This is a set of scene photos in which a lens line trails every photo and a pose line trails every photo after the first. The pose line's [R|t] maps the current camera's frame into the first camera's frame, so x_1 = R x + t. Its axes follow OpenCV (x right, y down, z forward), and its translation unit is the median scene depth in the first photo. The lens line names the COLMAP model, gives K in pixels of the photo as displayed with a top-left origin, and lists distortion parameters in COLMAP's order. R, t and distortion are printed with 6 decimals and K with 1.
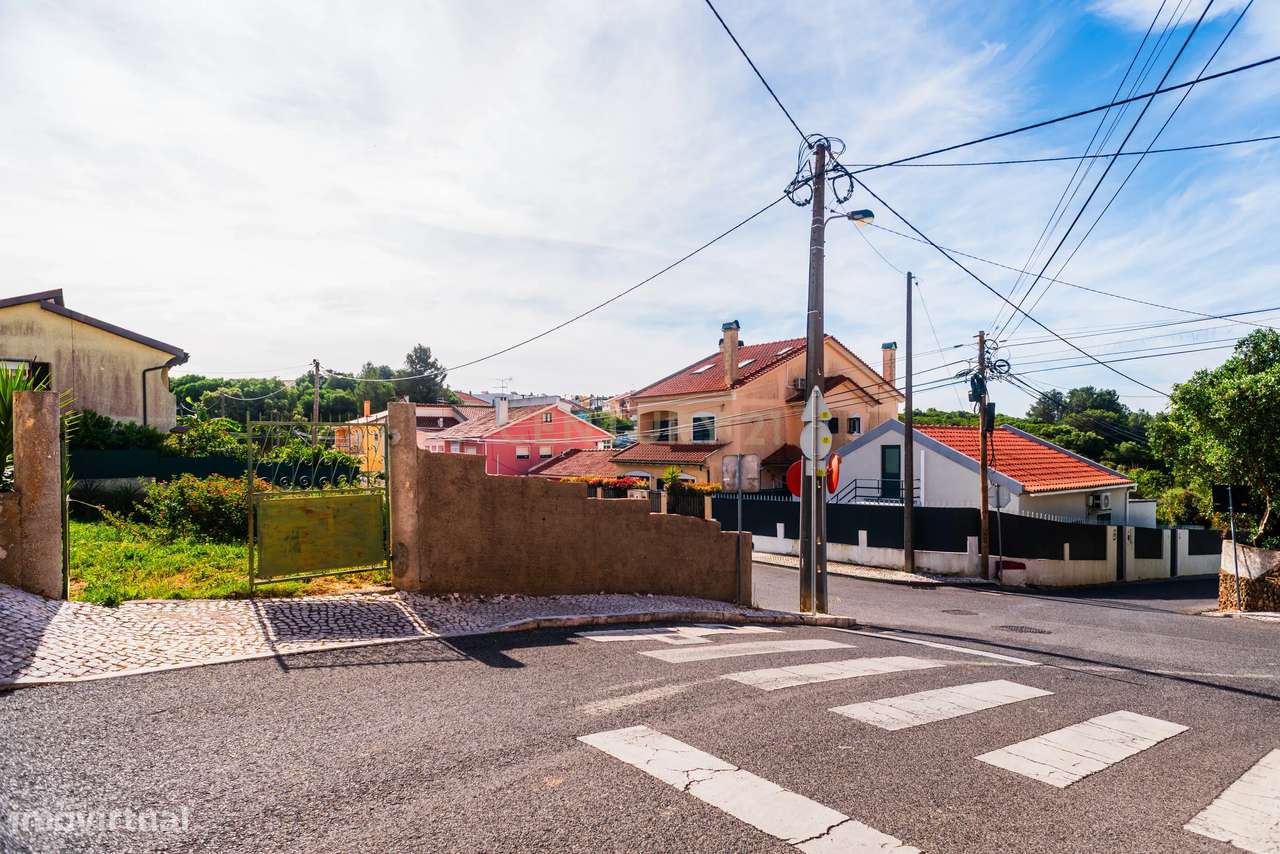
lens RADIAL K [[710.0, 0, 657.3], [0, 710.0, 448.8], [0, 0, 1]] dist [0.007565, -0.006548]
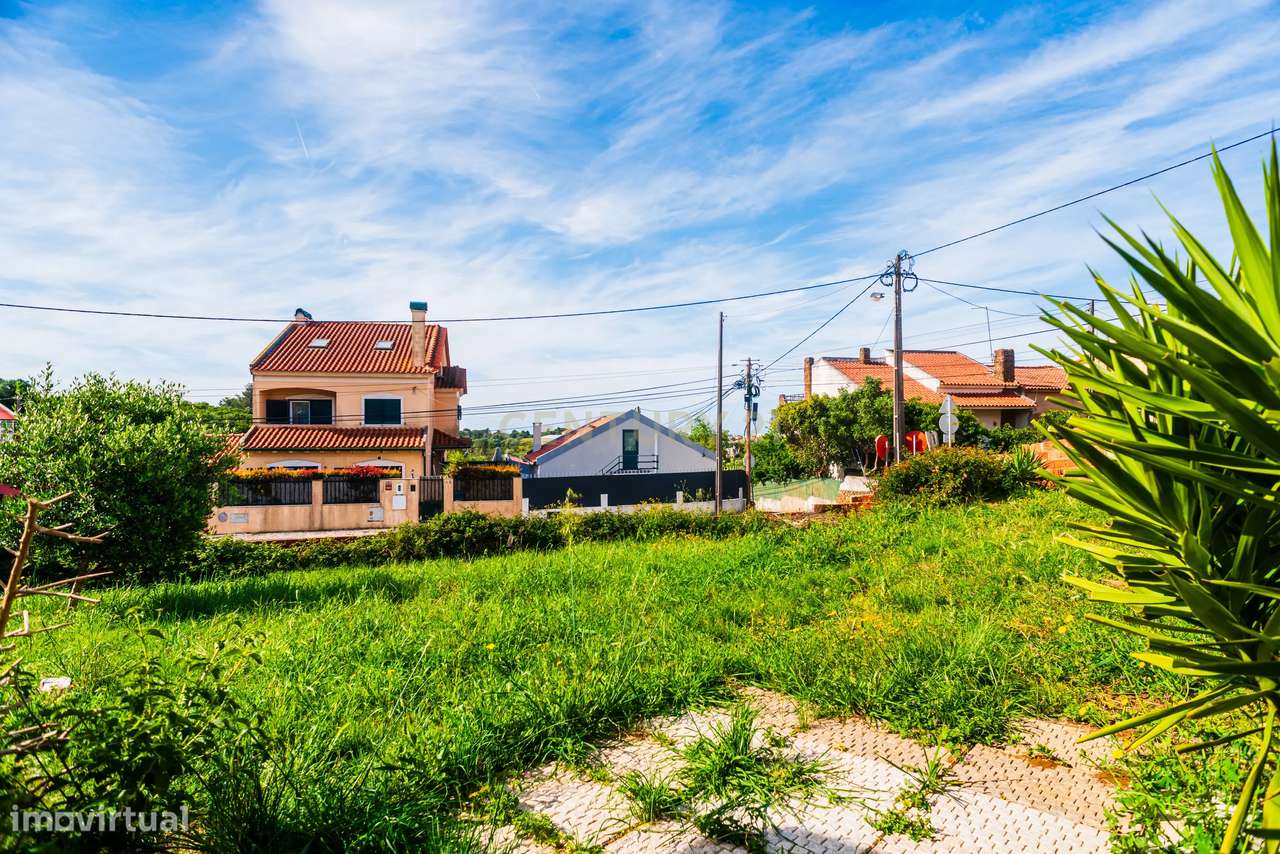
lens RADIAL K [[656.5, 0, 628.6], [0, 656.5, 406.2], [0, 0, 1]] dist [-0.005839, -0.009432]
pose [[0.437057, 0.035808, 0.898721, -0.584422], [0.006260, 0.999062, -0.042850, 0.003747], [-0.899412, 0.024354, 0.436423, 0.345711]]
